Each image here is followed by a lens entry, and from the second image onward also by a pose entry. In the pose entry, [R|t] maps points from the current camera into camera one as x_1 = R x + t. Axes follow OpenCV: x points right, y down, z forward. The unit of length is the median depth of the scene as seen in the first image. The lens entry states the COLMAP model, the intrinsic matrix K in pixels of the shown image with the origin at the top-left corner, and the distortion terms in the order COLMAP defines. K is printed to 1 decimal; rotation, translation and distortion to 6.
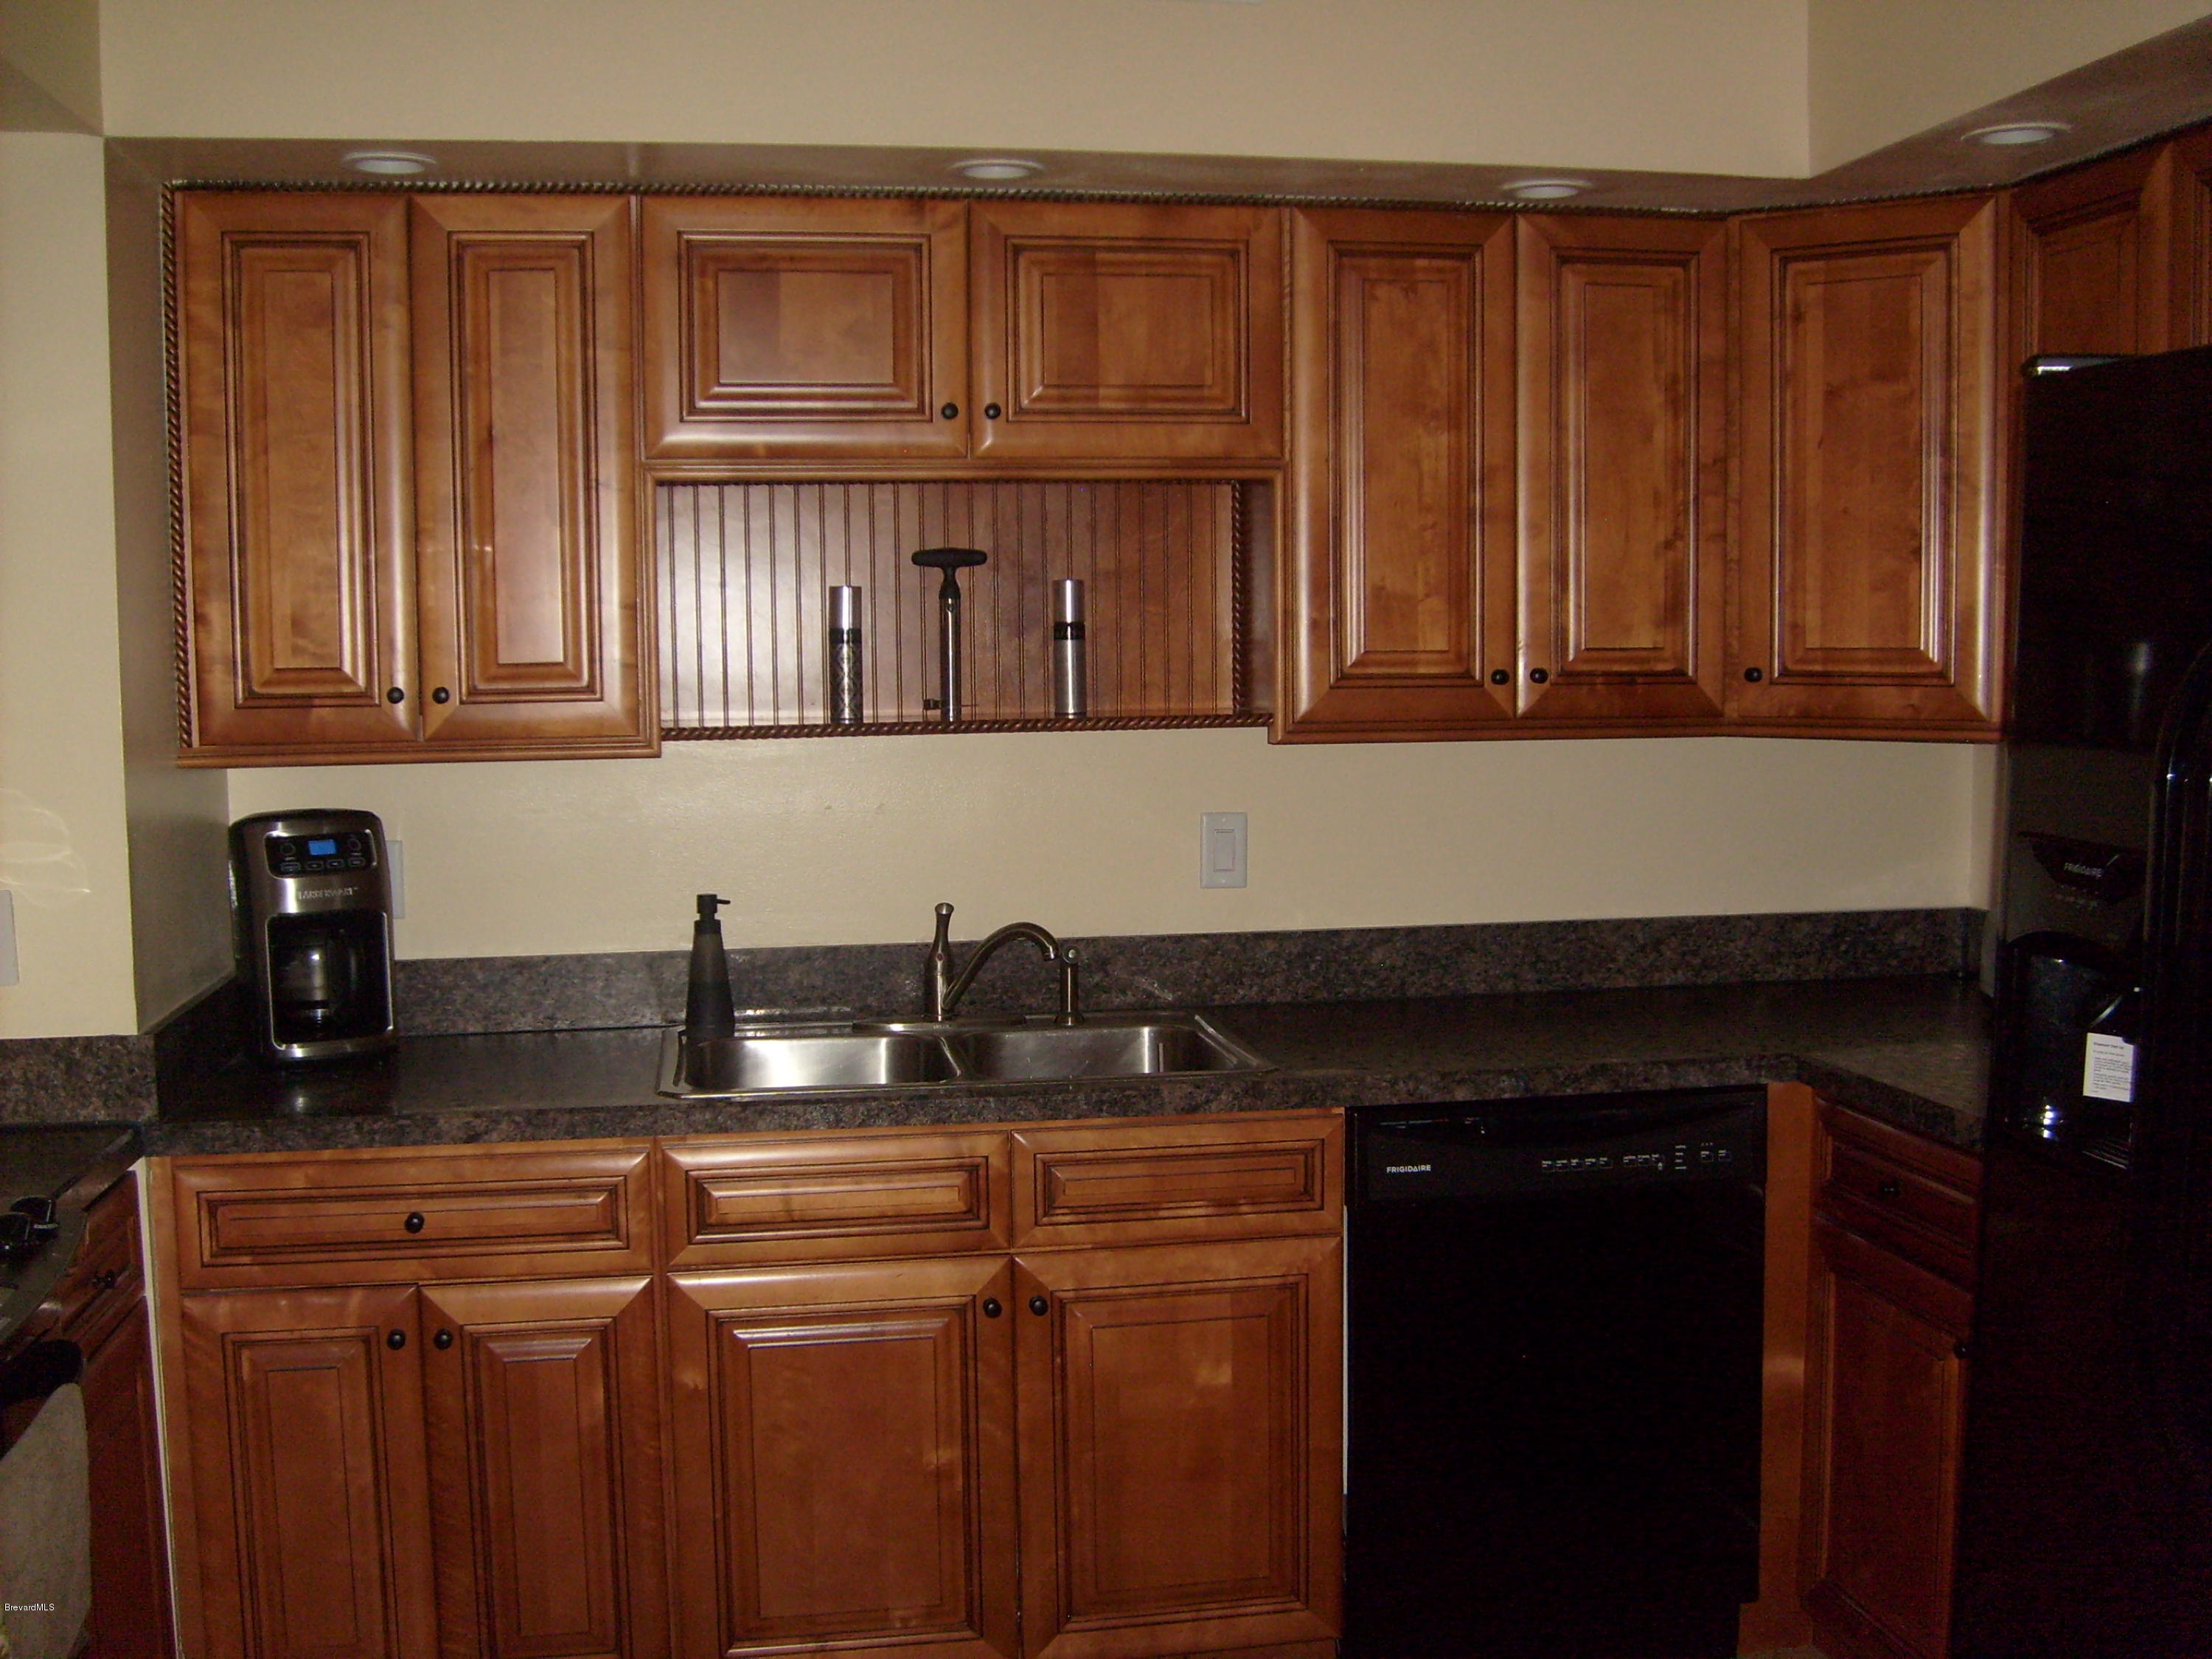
lens RADIAL K [[2301.5, 0, 1096.6], [0, 2301.5, 828.4], [0, 0, 1]] dist [-0.113927, 0.000000]
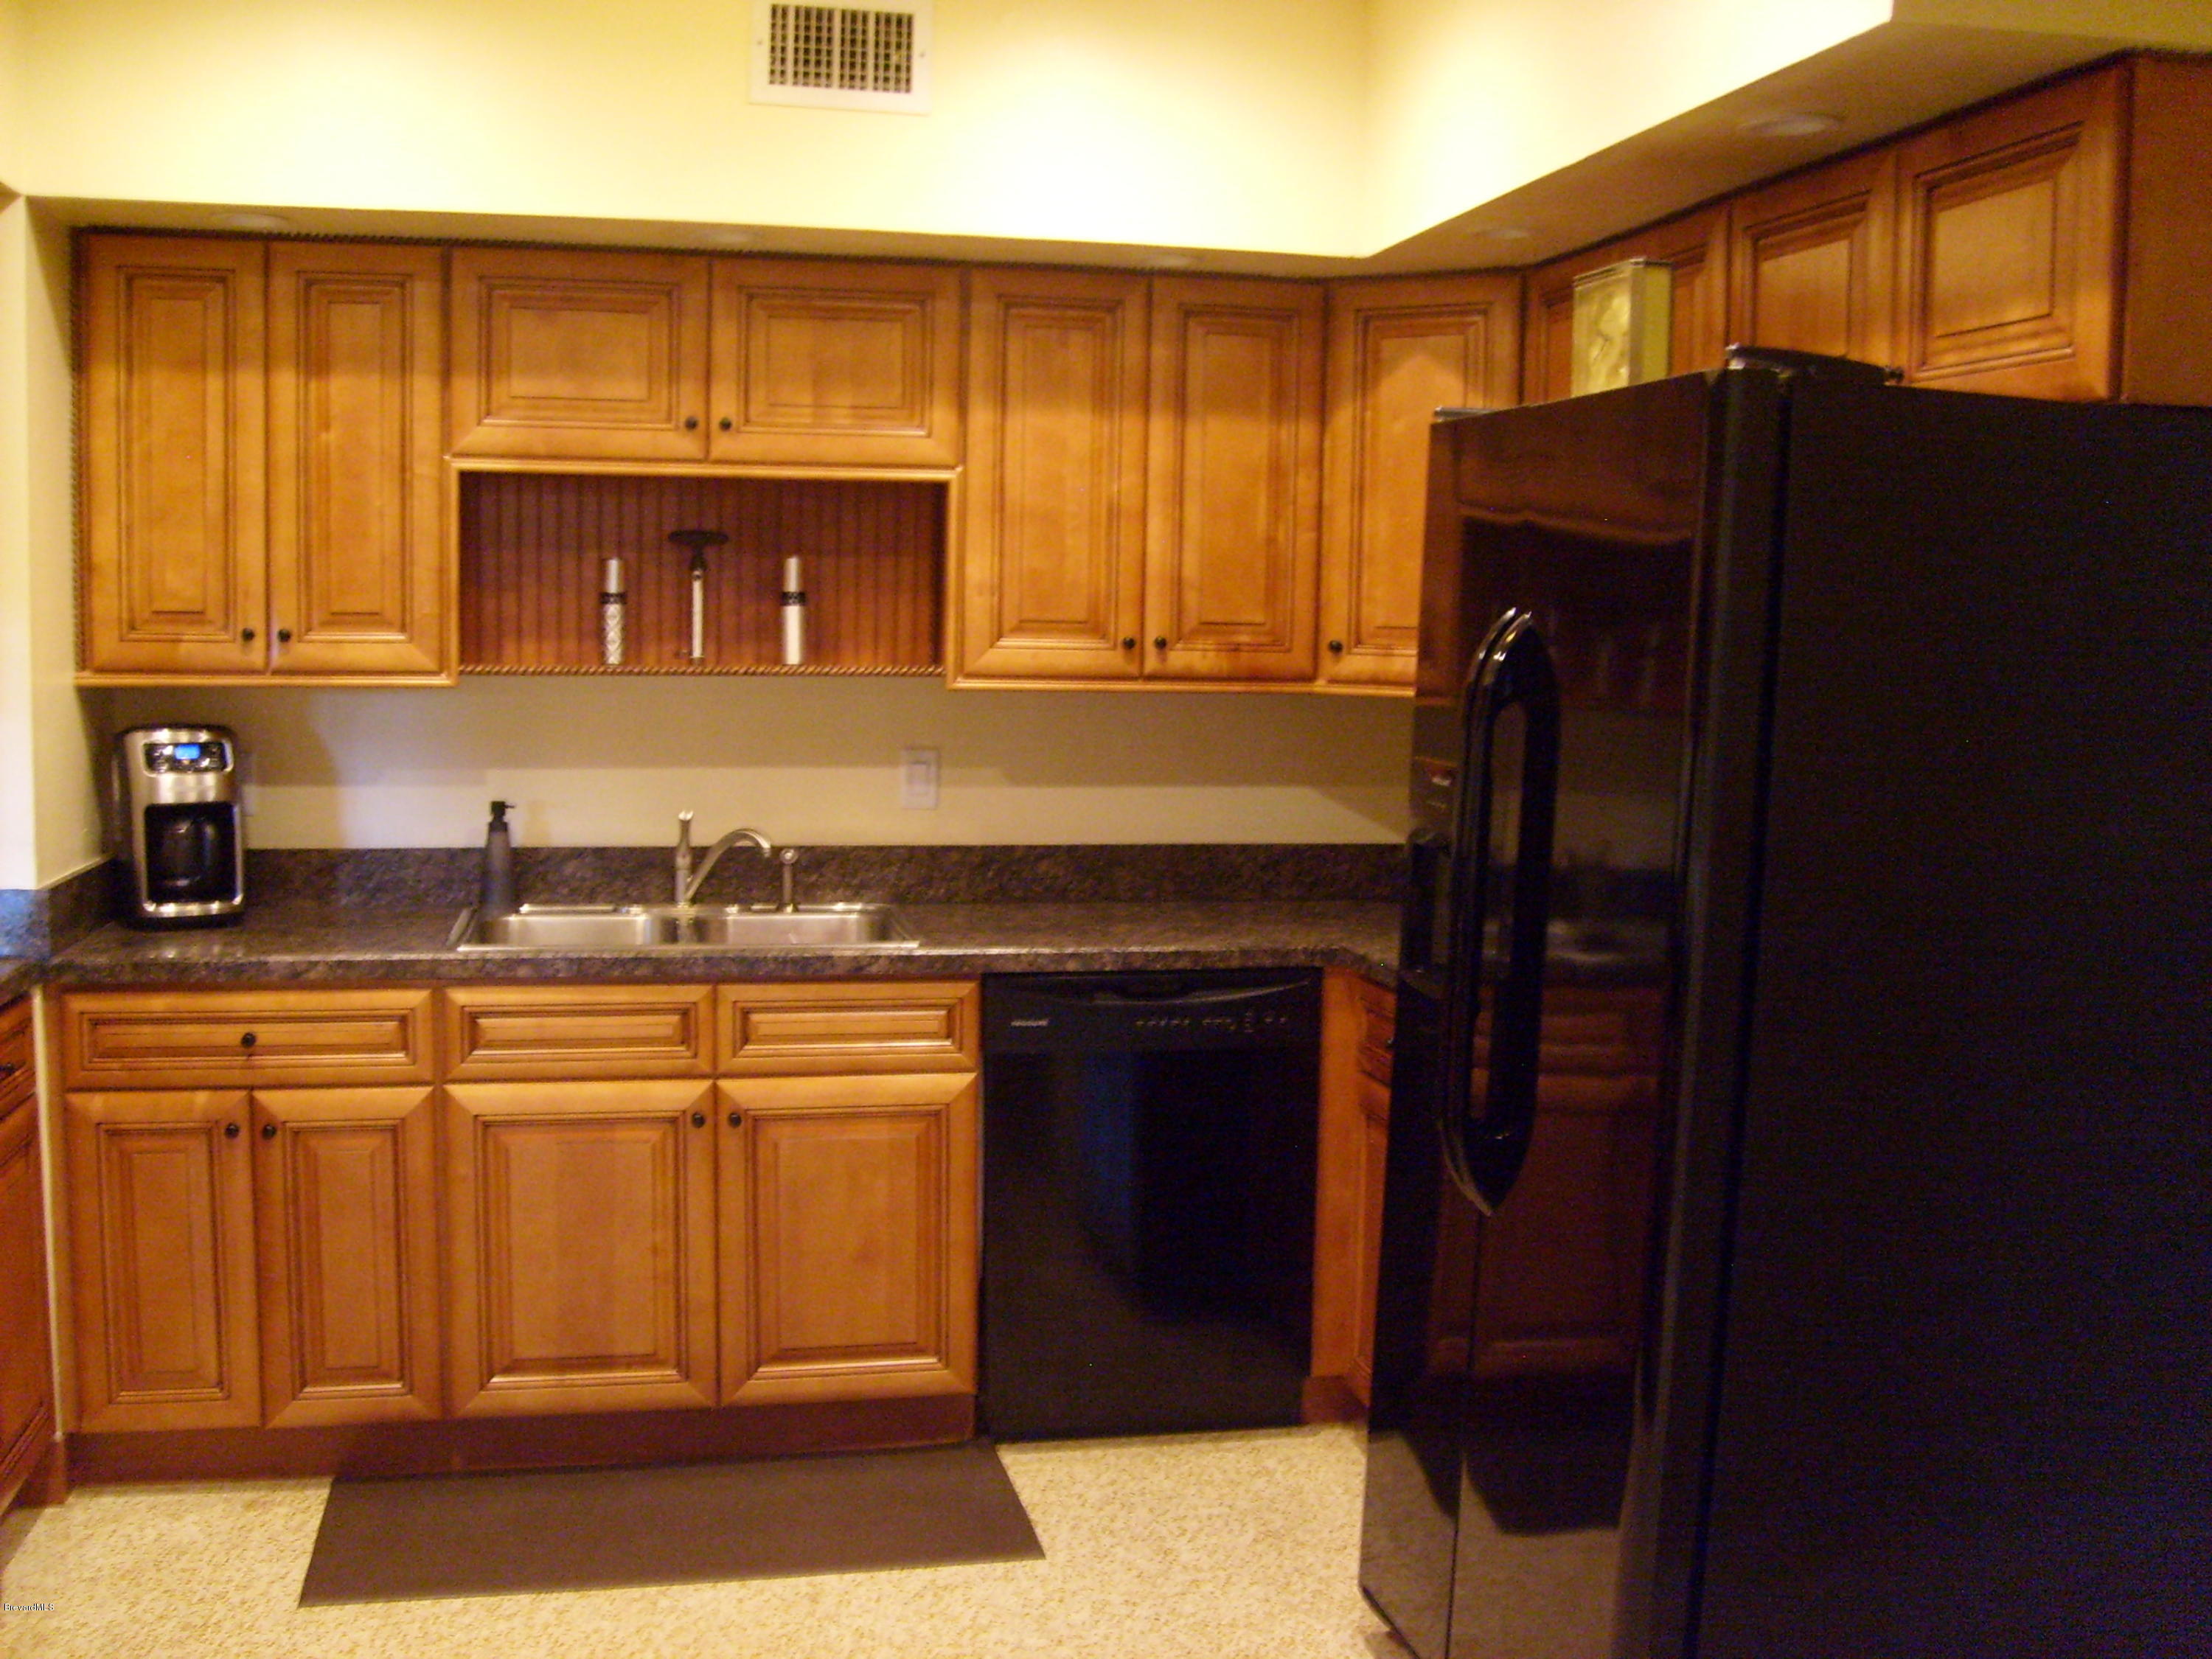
lens RADIAL K [[2301.5, 0, 1103.4], [0, 2301.5, 844.9], [0, 0, 1]] dist [-0.113927, 0.000000]
pose [[0.998899, 0.025862, 0.039142, 0.124416], [-0.026311, 0.999593, 0.011000, 0.033918], [-0.038842, -0.012018, 0.999173, -0.286942]]
